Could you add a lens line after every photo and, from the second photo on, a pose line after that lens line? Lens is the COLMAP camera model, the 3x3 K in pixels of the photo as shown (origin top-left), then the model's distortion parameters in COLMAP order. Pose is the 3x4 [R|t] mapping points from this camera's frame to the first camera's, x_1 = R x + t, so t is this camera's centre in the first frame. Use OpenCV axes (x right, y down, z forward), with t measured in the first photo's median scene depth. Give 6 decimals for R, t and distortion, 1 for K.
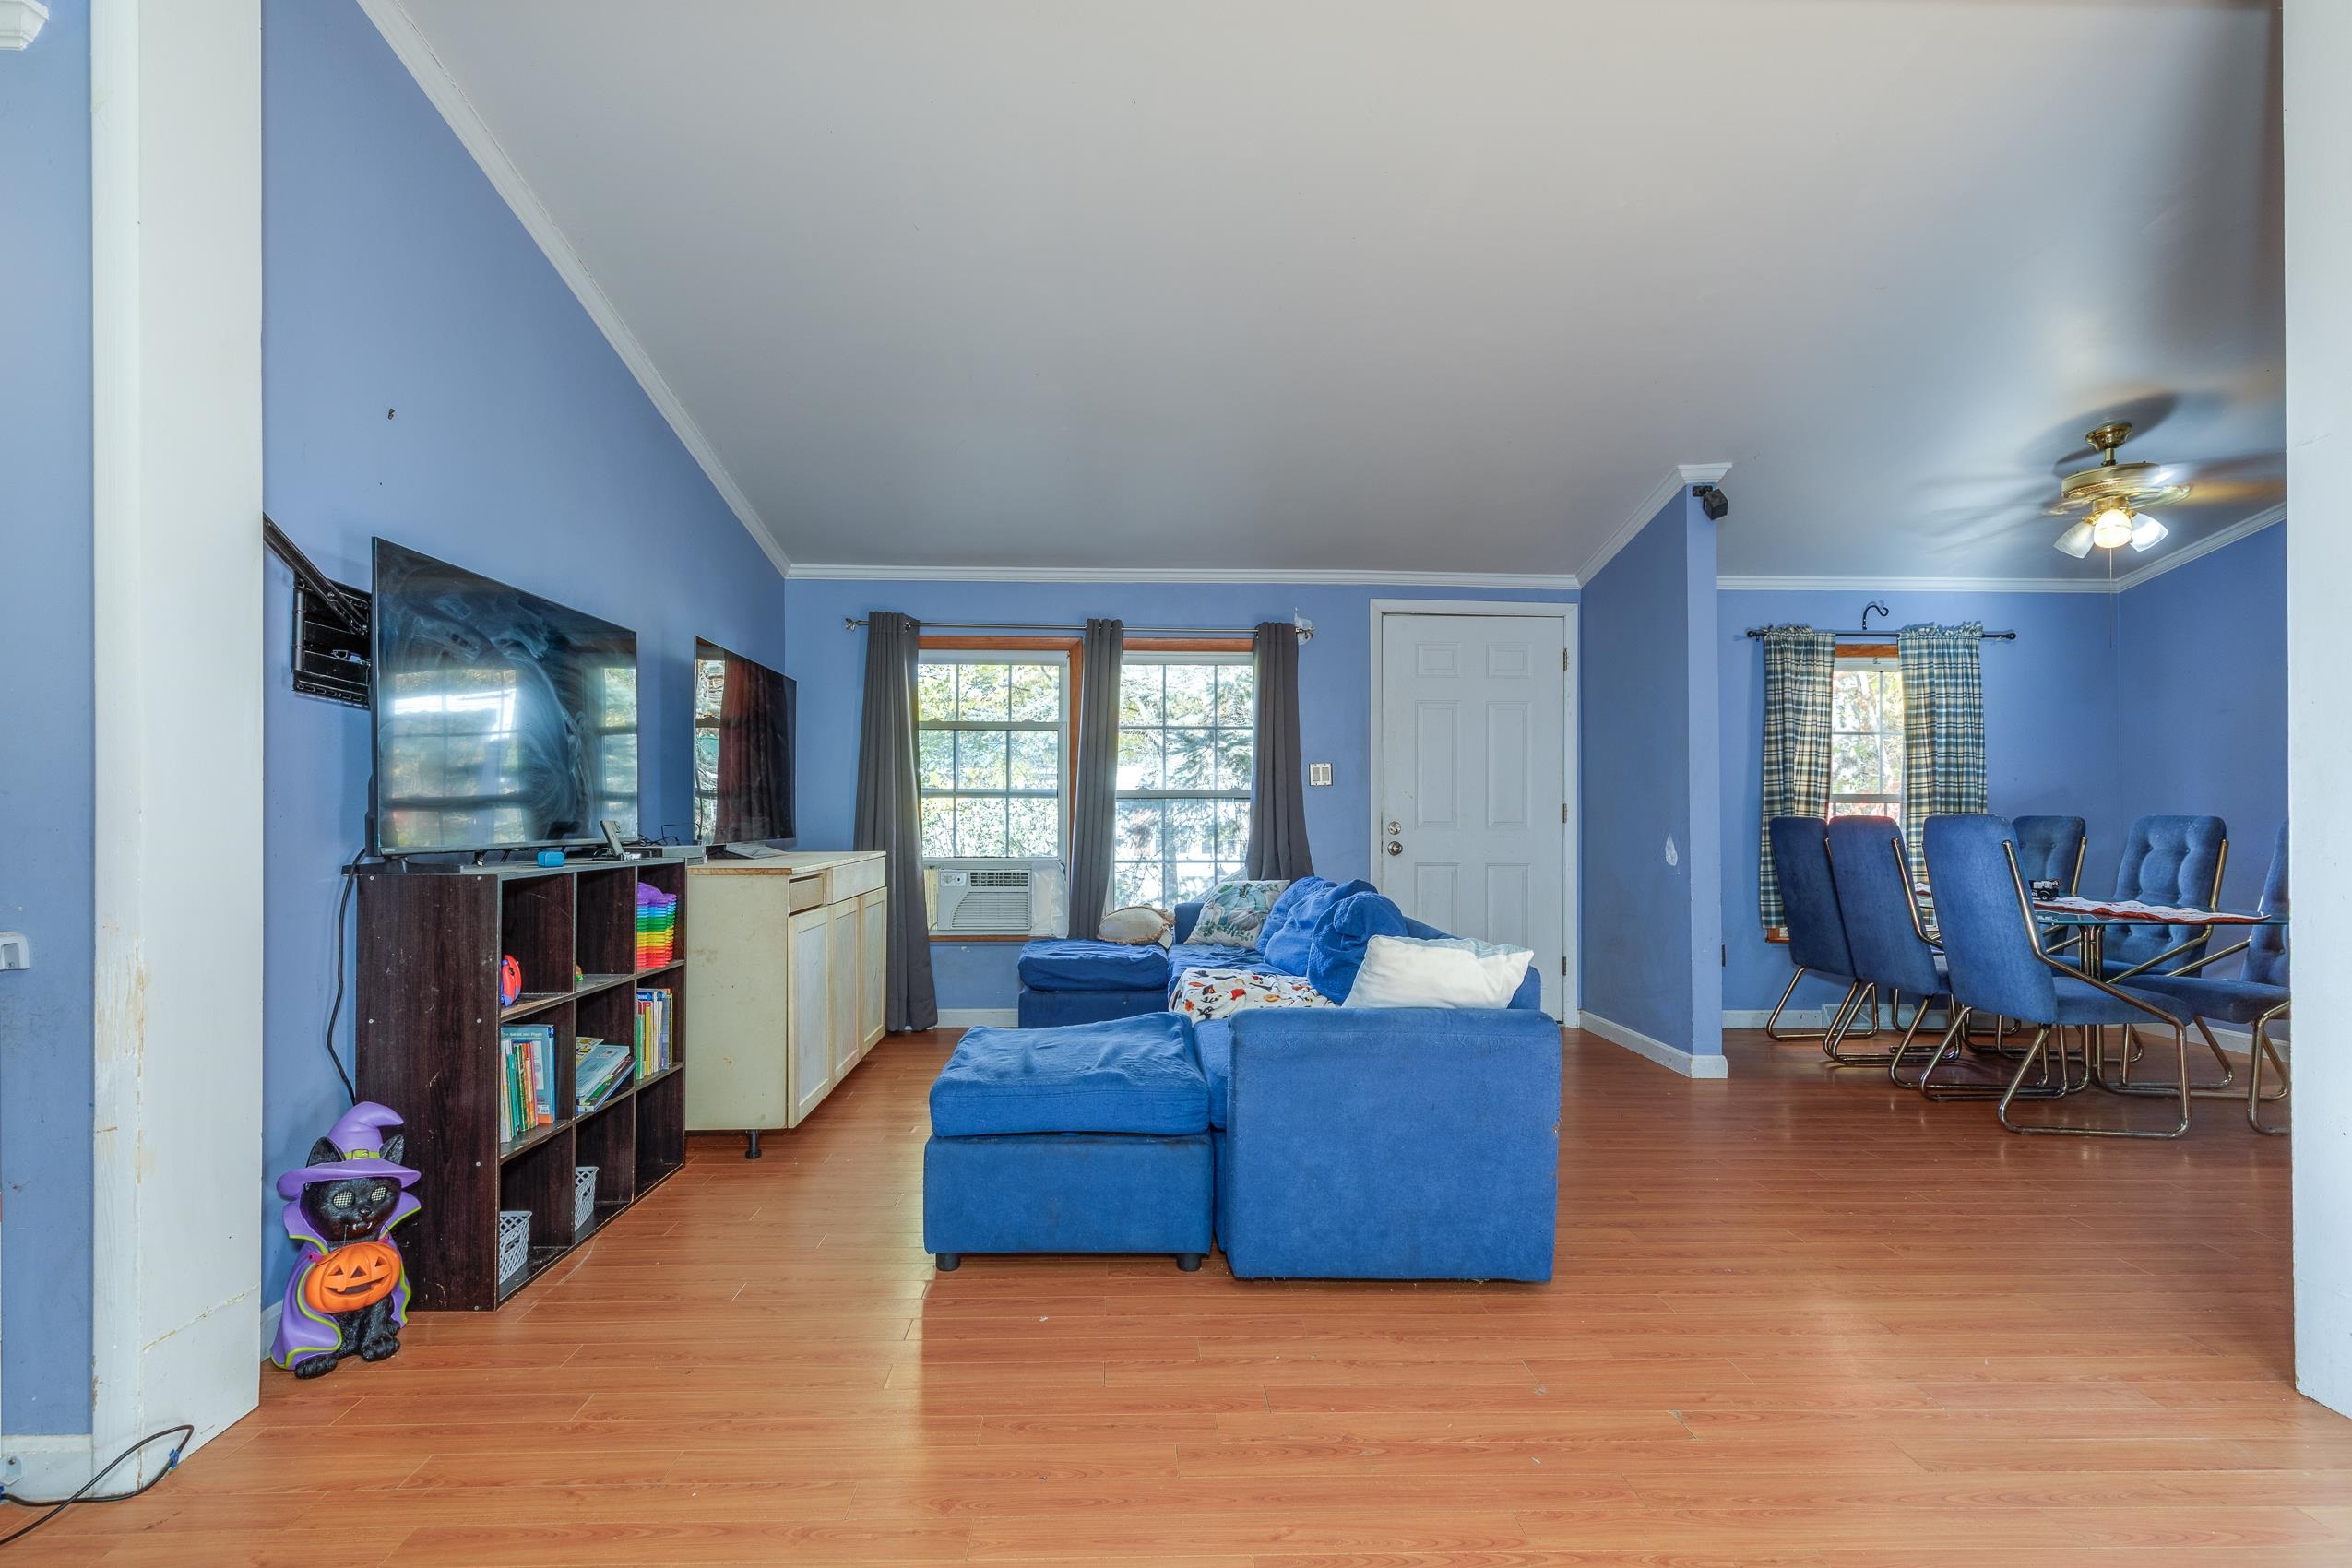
lens RADIAL K [[1051.4, 0, 1143.0], [0, 1051.4, 805.0], [0, 0, 1]] dist [-0.000333, -0.000311]
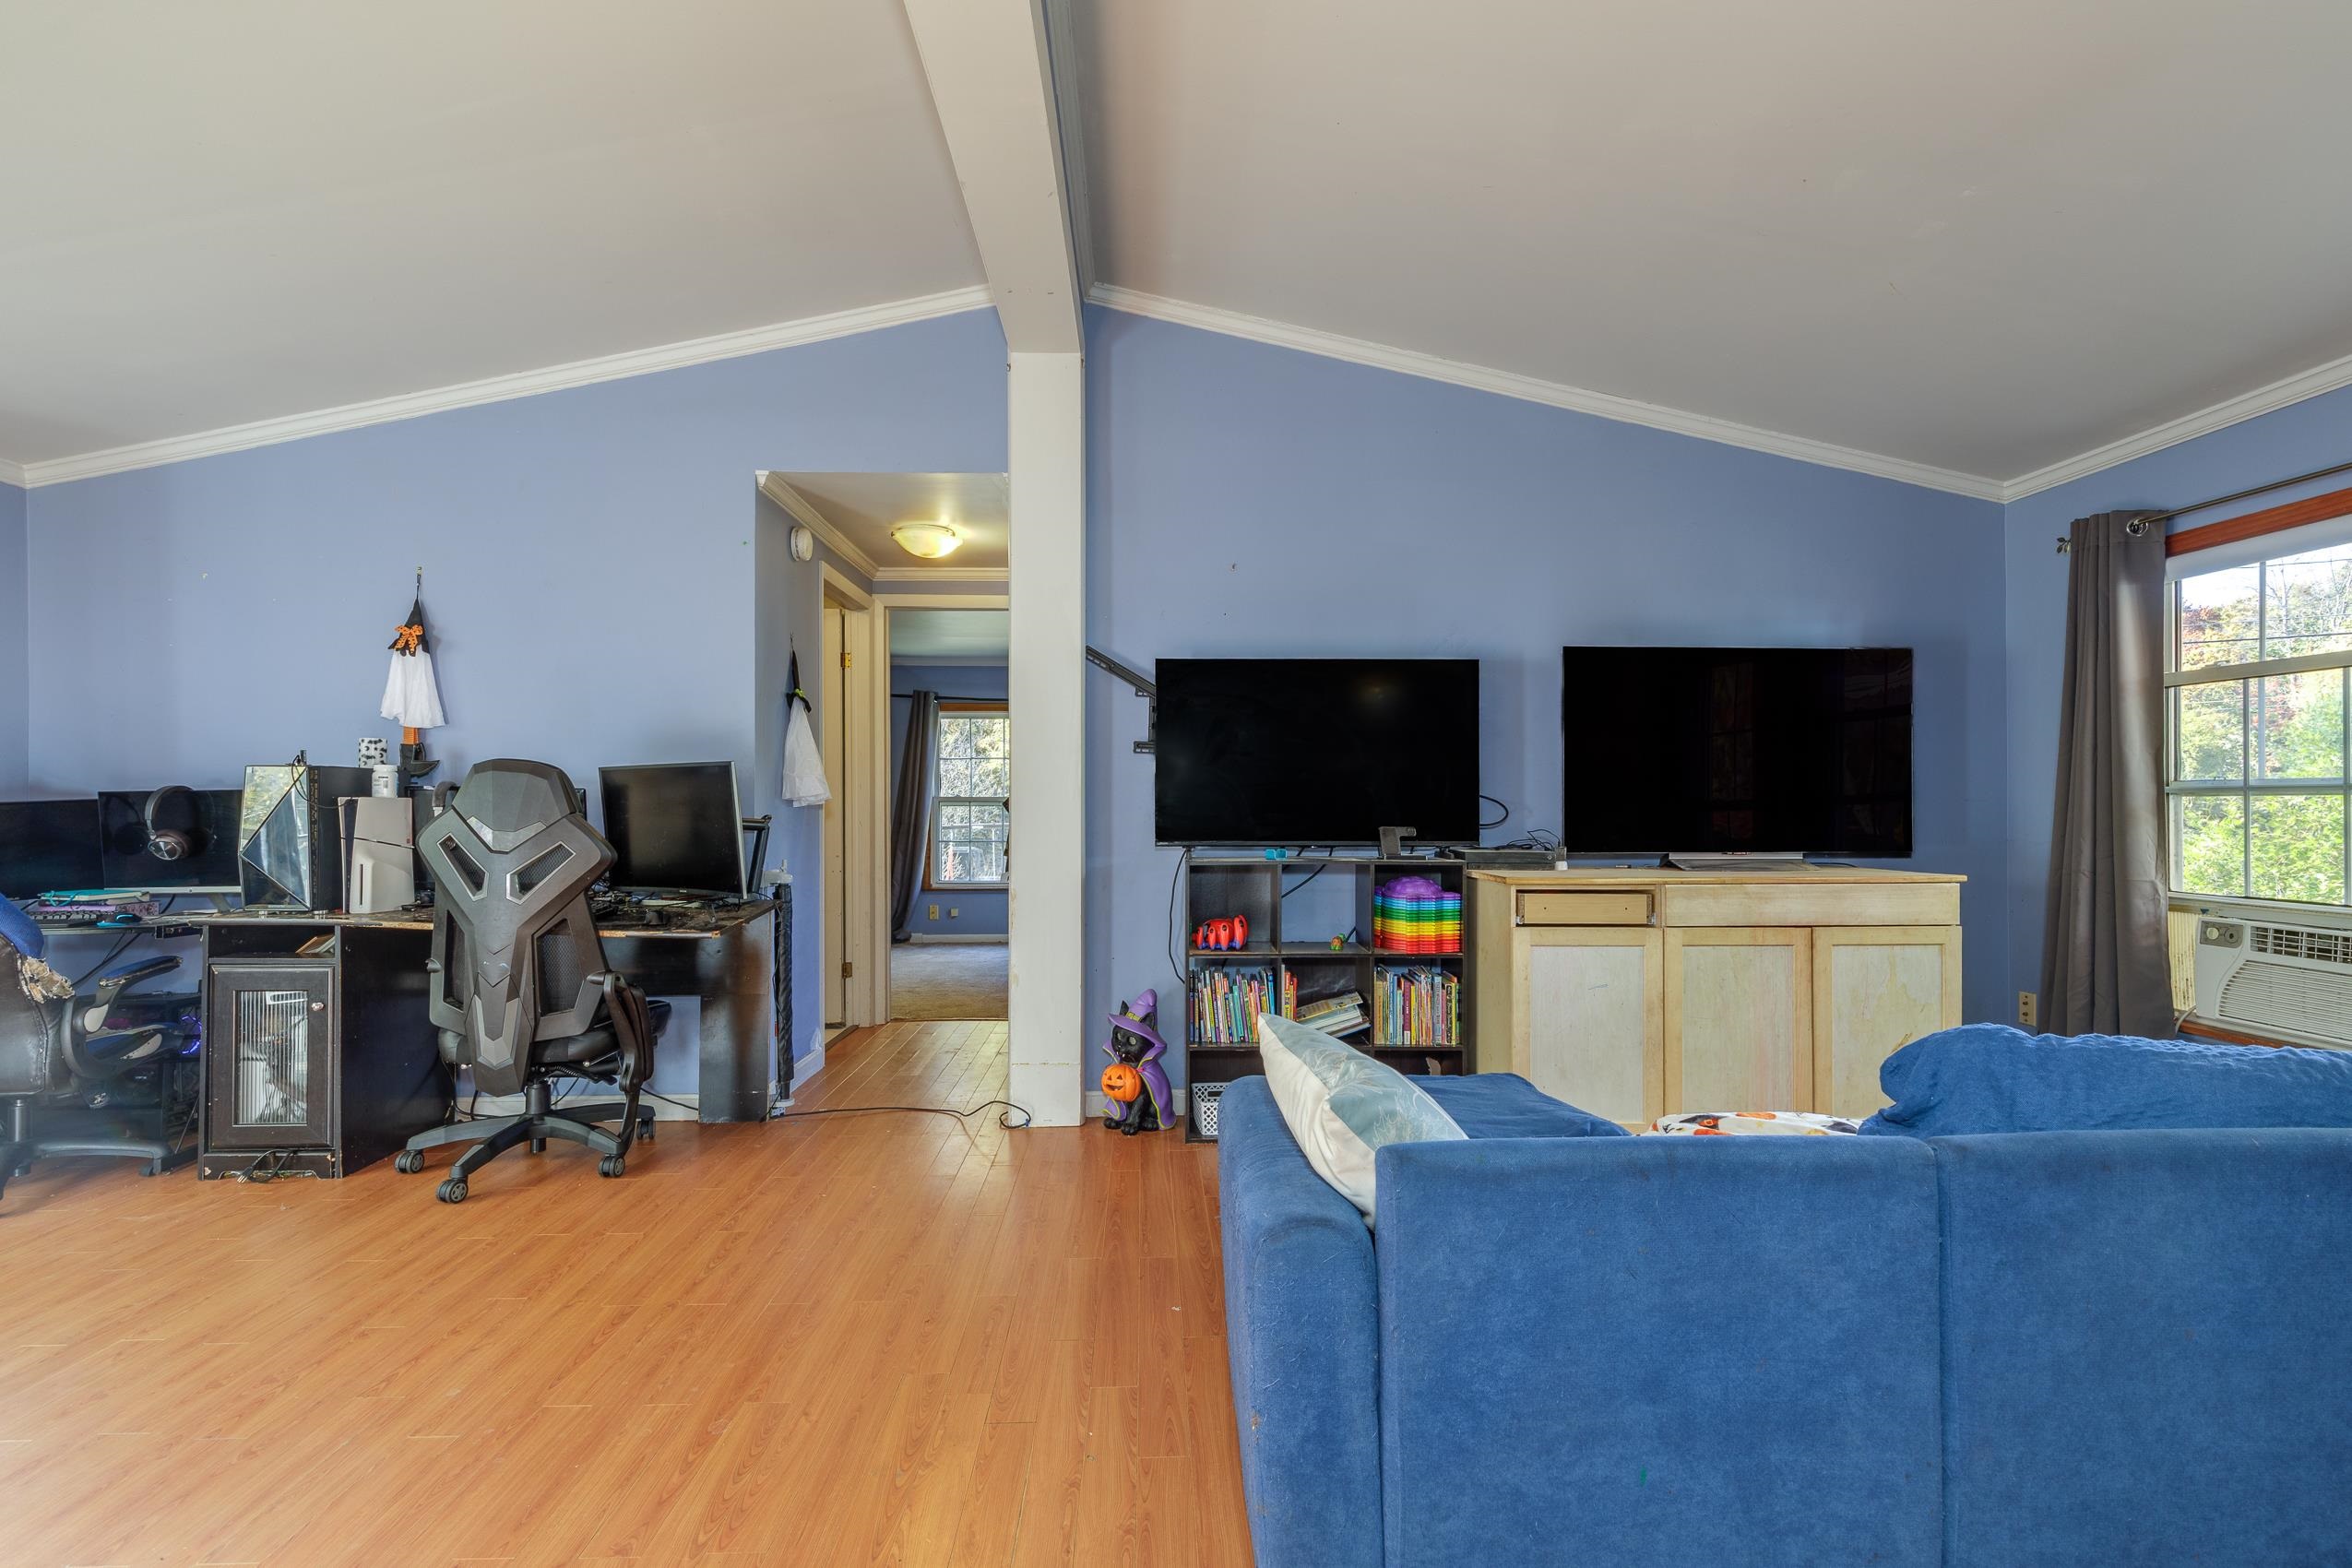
lens RADIAL K [[1086.0, 0, 1194.1], [0, 1086.0, 797.5], [0, 0, 1]] dist [-0.003331, -0.001335]
pose [[0.029991, -0.007369, -0.999523, 0.399661], [0.005012, 0.999961, -0.007221, -0.004396], [0.999538, -0.004793, 0.030027, 0.399921]]
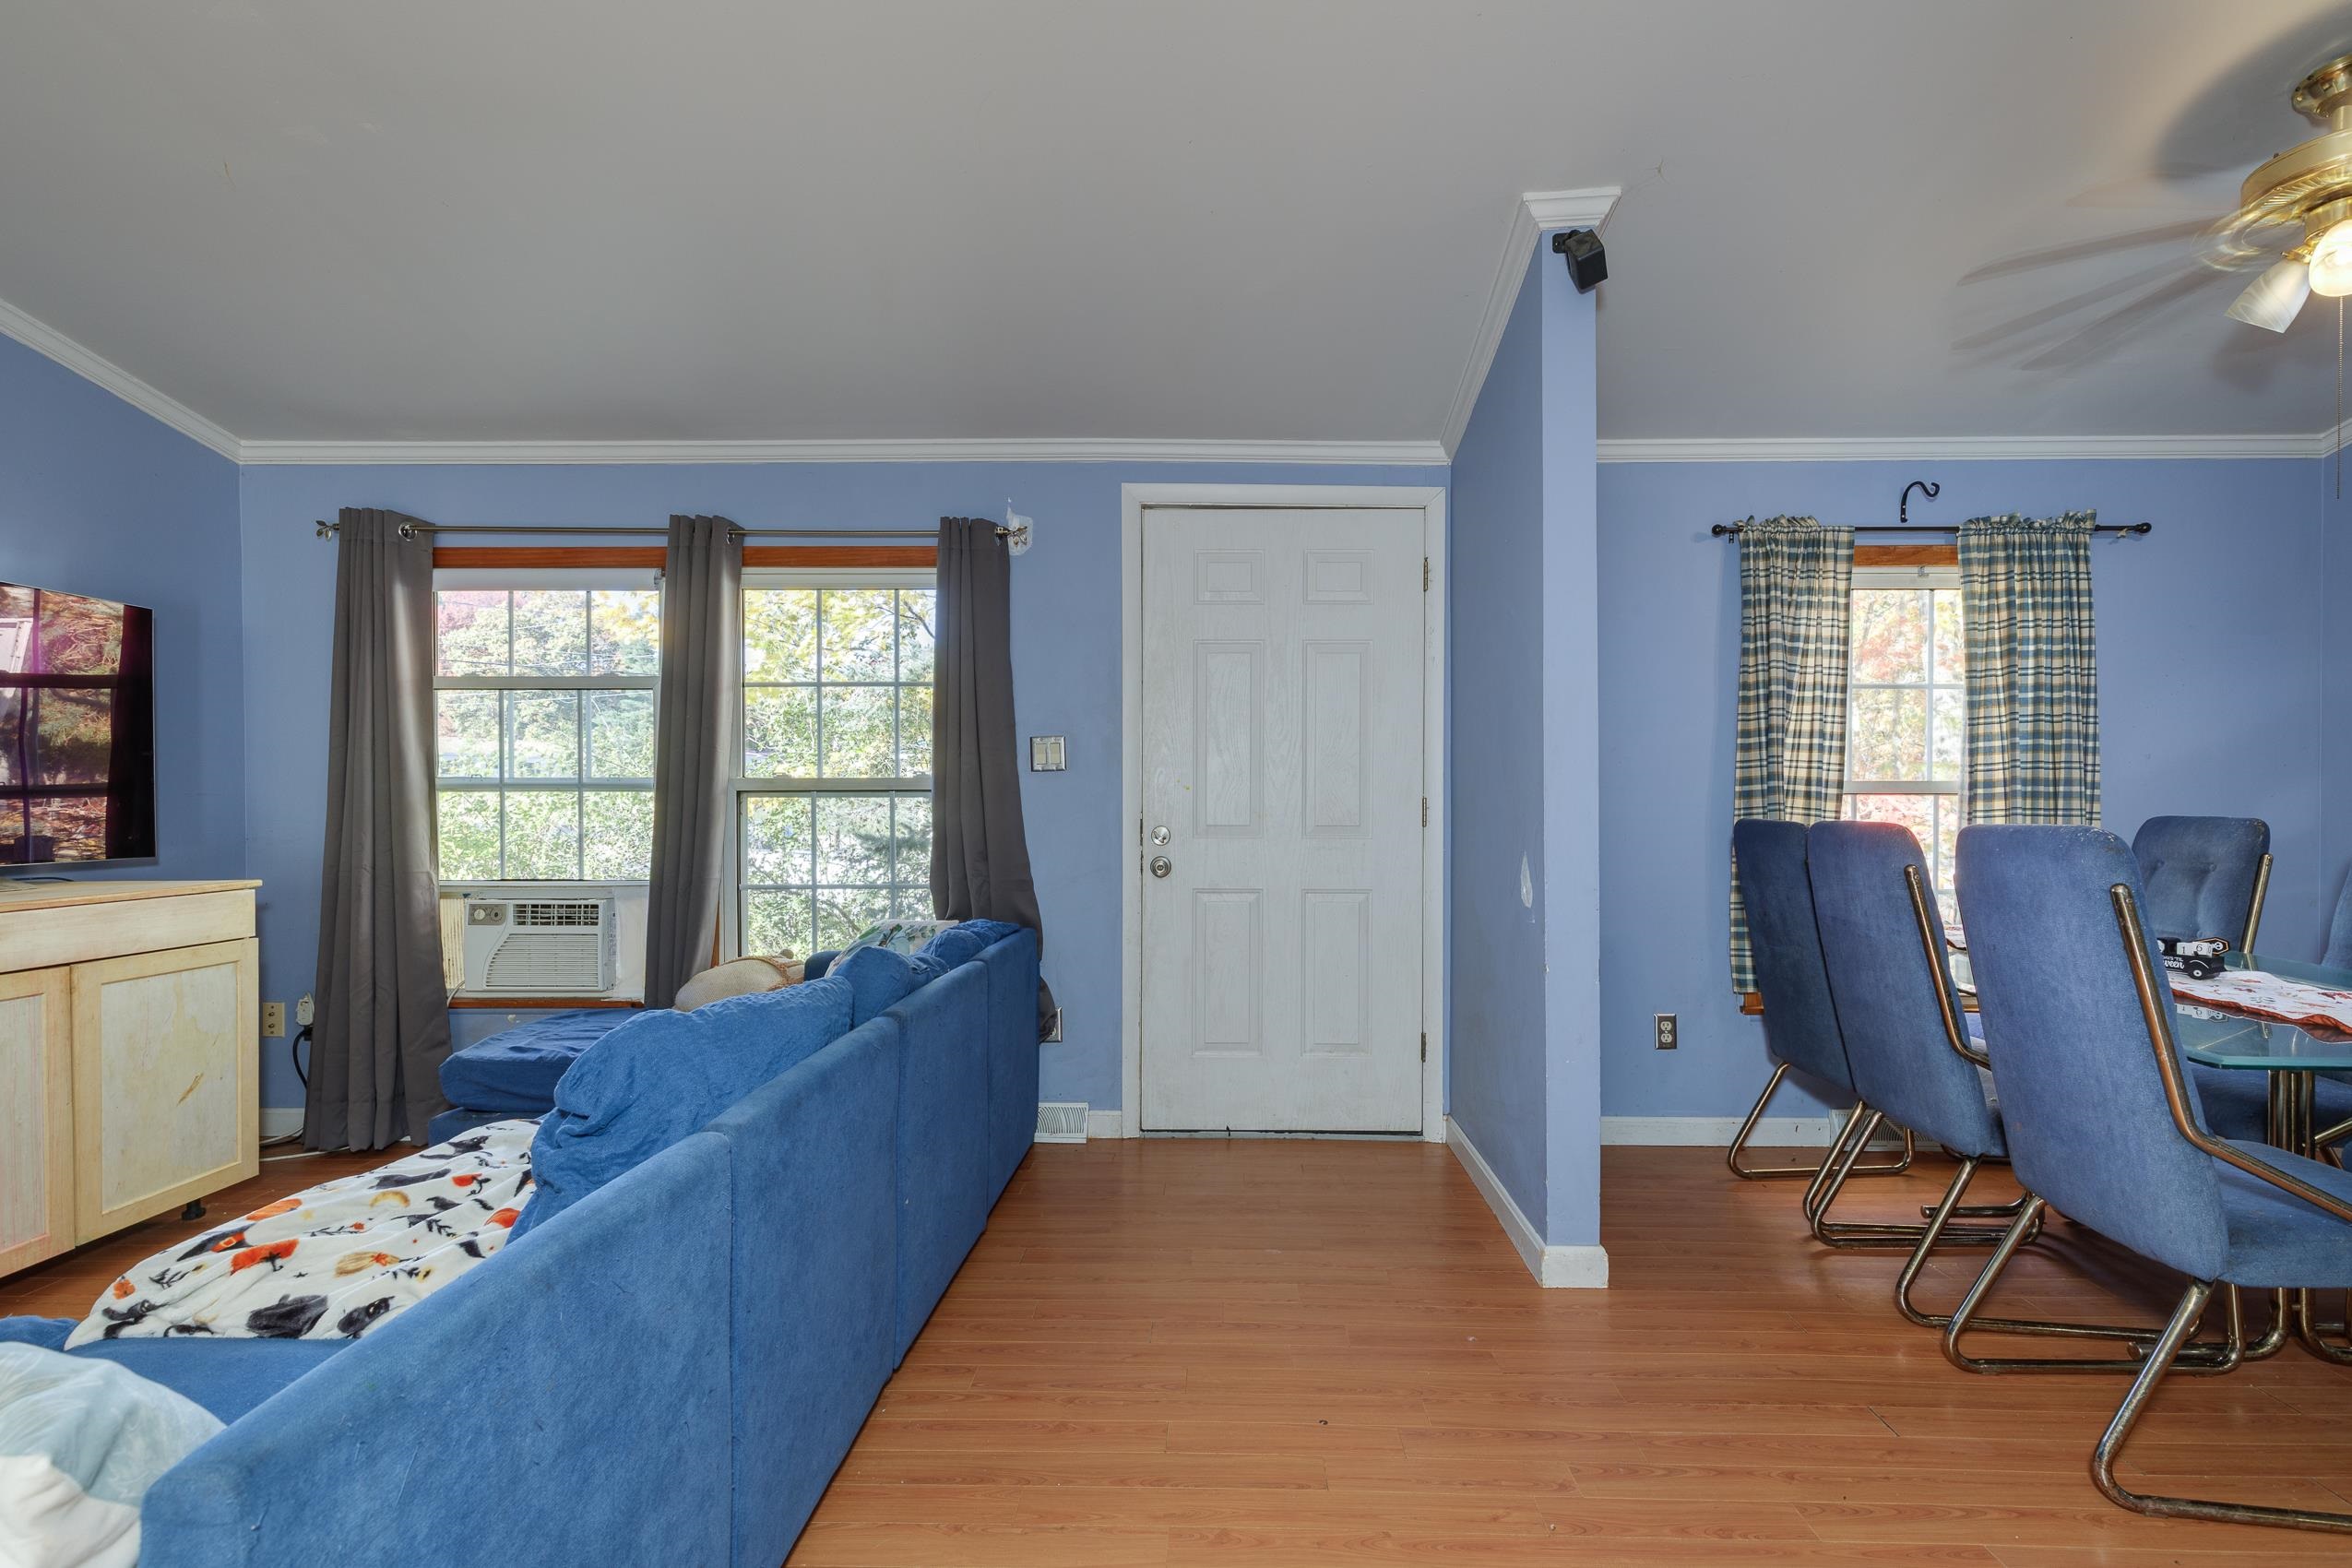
lens RADIAL K [[1082.4, 0, 1180.5], [0, 1082.4, 807.1], [0, 0, 1]] dist [0.002457, -0.000046]
pose [[0.999201, -0.002557, -0.039890, 0.279361], [0.003124, 0.999895, 0.014150, -0.005226], [0.039850, -0.014263, 0.999104, 0.330152]]
